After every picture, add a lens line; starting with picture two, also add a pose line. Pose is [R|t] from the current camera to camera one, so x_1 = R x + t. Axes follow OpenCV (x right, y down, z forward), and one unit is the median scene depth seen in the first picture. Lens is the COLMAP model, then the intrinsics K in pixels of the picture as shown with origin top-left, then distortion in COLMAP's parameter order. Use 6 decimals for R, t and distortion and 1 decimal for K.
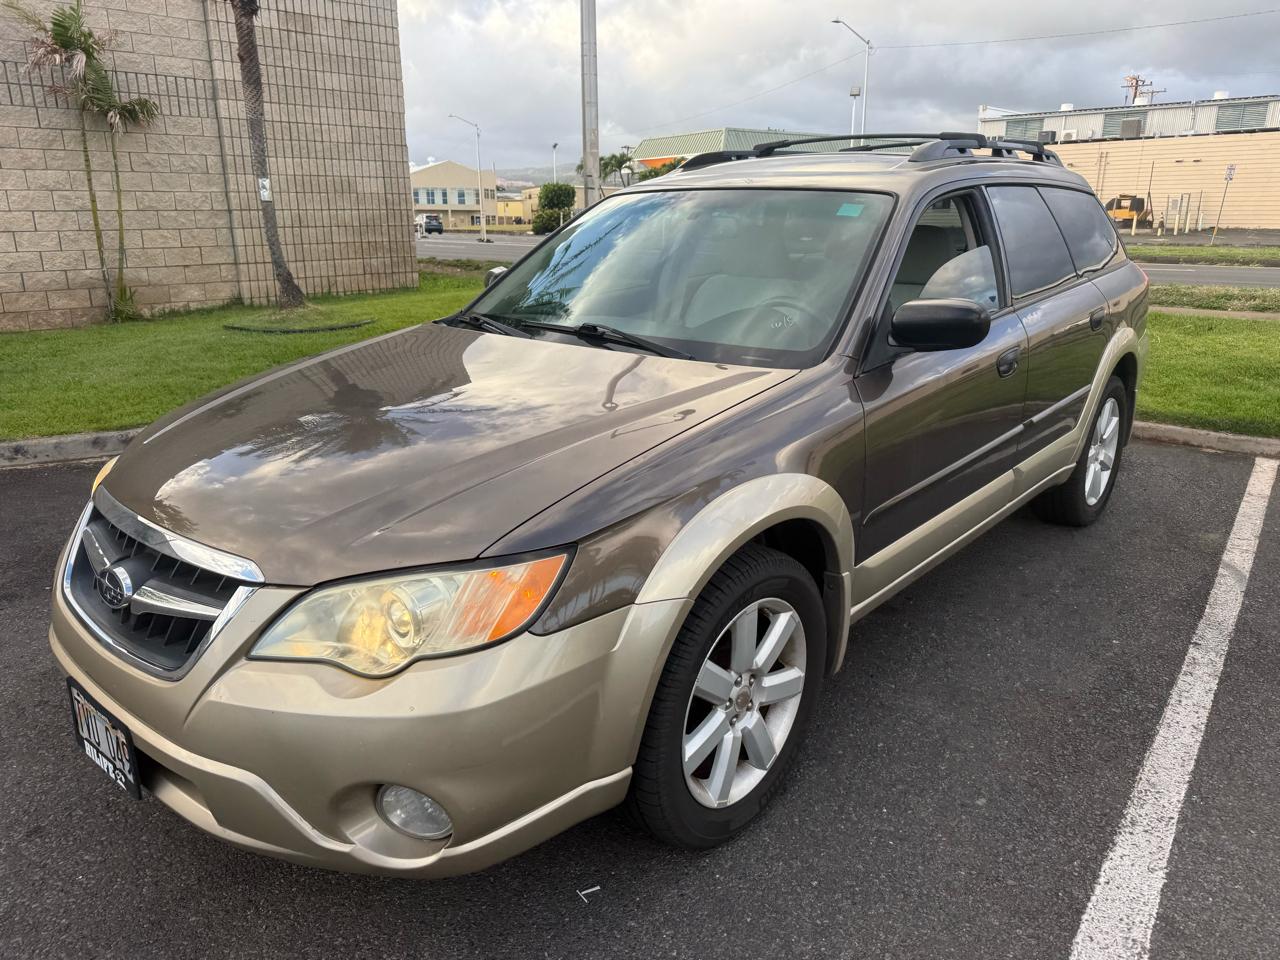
lens RADIAL K [[901.6, 0, 651.6], [0, 901.6, 489.2], [0, 0, 1]] dist [0.019915, -0.033396]
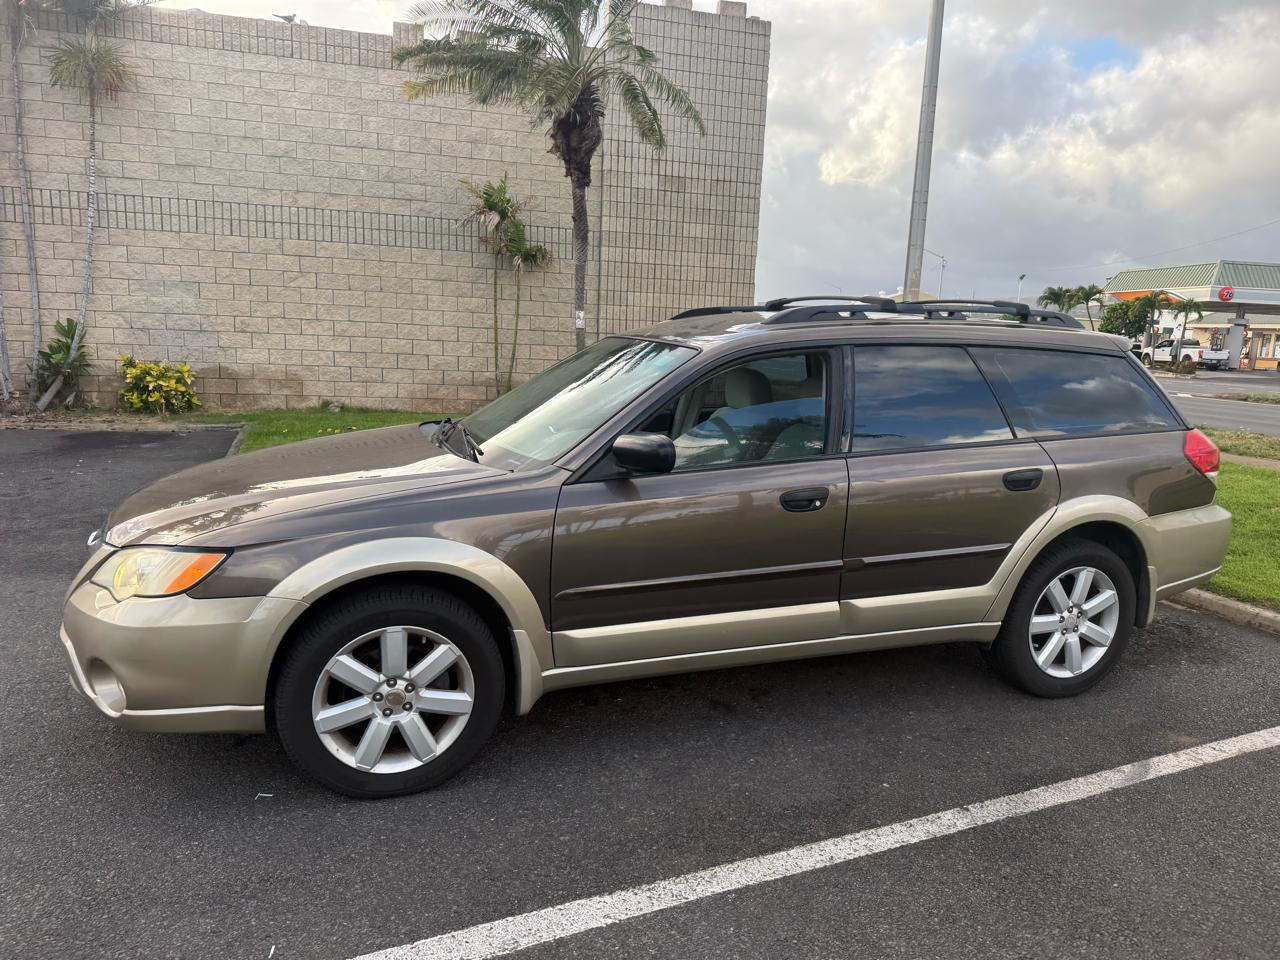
lens RADIAL K [[901.6, 0, 648.6], [0, 901.6, 498.8], [0, 0, 1]] dist [0.019915, -0.033396]
pose [[0.876078, 0.125842, -0.465459, 0.288153], [-0.180772, 0.980653, -0.075115, -0.009062], [0.447001, 0.149948, 0.881876, -0.025877]]
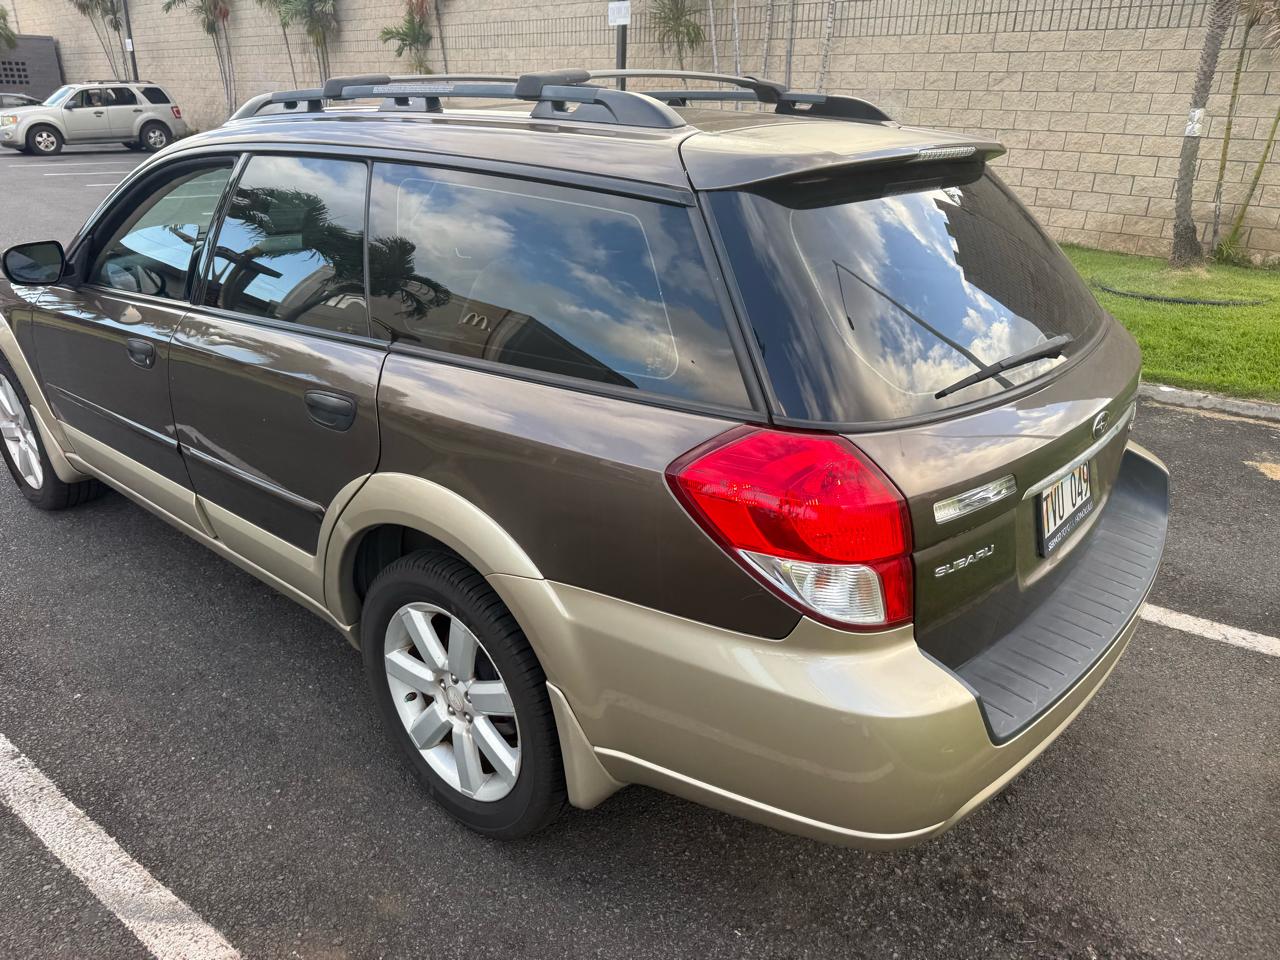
lens RADIAL K [[901.6, 0, 643.2], [0, 901.6, 497.7], [0, 0, 1]] dist [0.019915, -0.033396]
pose [[0.002063, 0.400956, -0.916095, 0.498359], [-0.312458, 0.870487, 0.380291, -0.200780], [0.949929, 0.285457, 0.127077, 0.546707]]
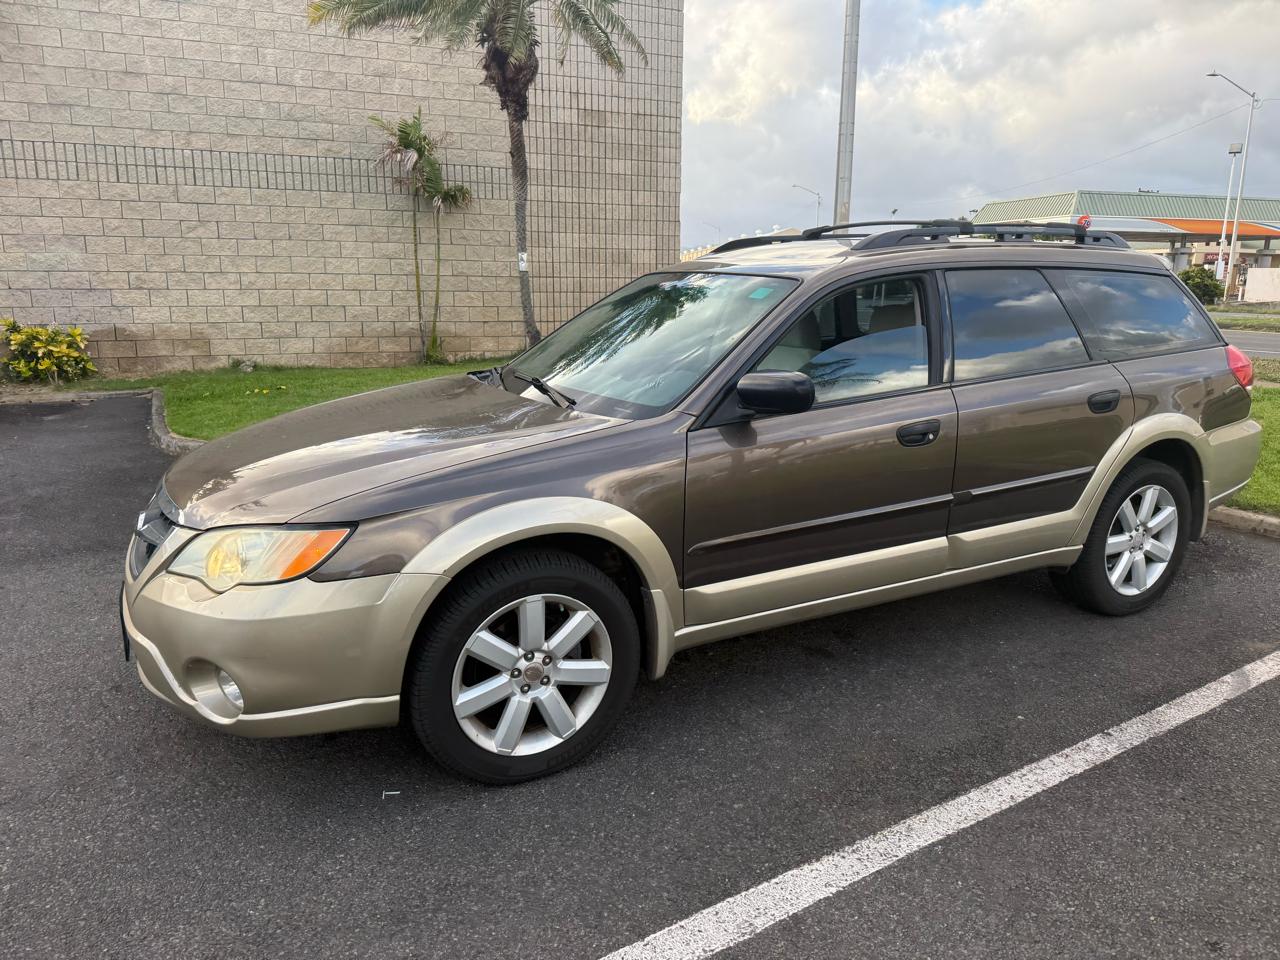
lens RADIAL K [[901.6, 0, 648.1], [0, 901.6, 483.3], [0, 0, 1]] dist [0.019915, -0.033396]
pose [[0.932820, 0.090230, -0.348864, 0.183865], [-0.114884, 0.992090, -0.050593, 0.003826], [0.341540, 0.087273, 0.935807, -0.041533]]
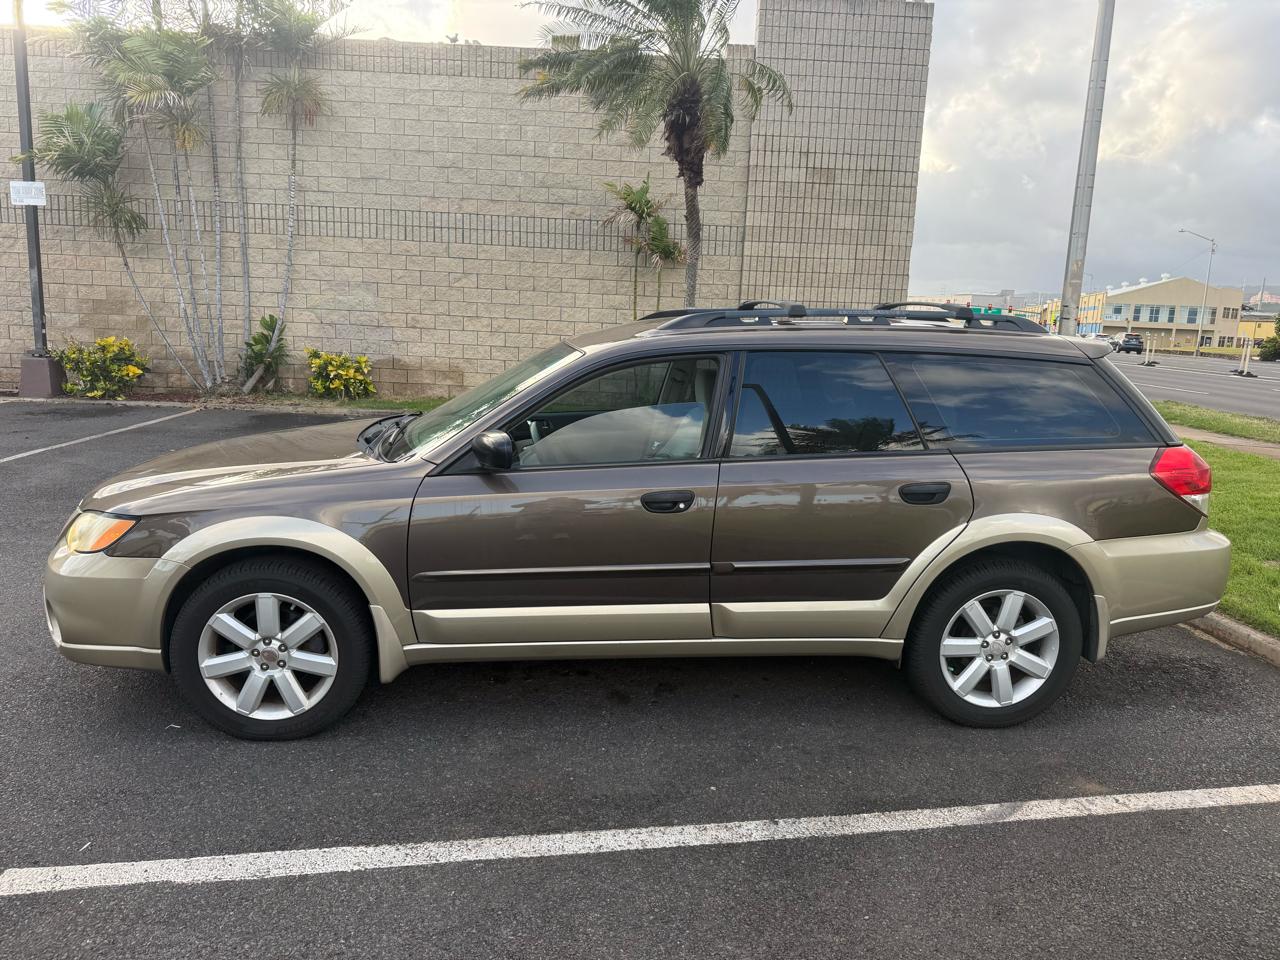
lens RADIAL K [[901.6, 0, 632.6], [0, 901.6, 486.5], [0, 0, 1]] dist [0.019915, -0.033396]
pose [[0.720915, 0.161966, -0.673831, 0.437528], [-0.240541, 0.970339, -0.024112, -0.047260], [0.649940, 0.179466, 0.738492, 0.050128]]
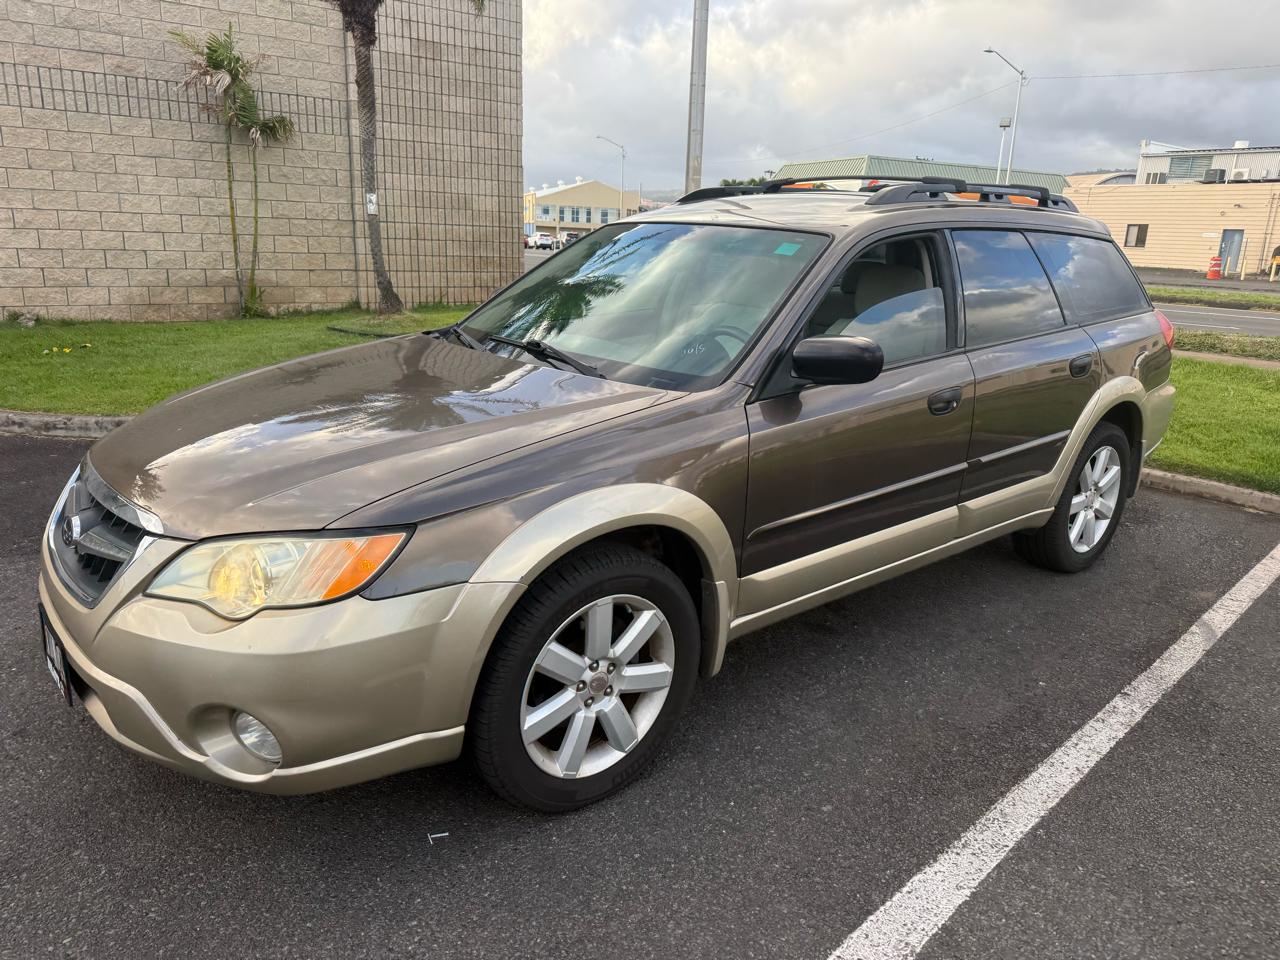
lens RADIAL K [[901.6, 0, 649.7], [0, 901.6, 495.8], [0, 0, 1]] dist [0.019915, -0.033396]
pose [[0.987708, 0.078769, -0.135015, 0.081173], [-0.080899, 0.996669, -0.010356, 0.002358], [0.133749, 0.021151, 0.990789, -0.025755]]
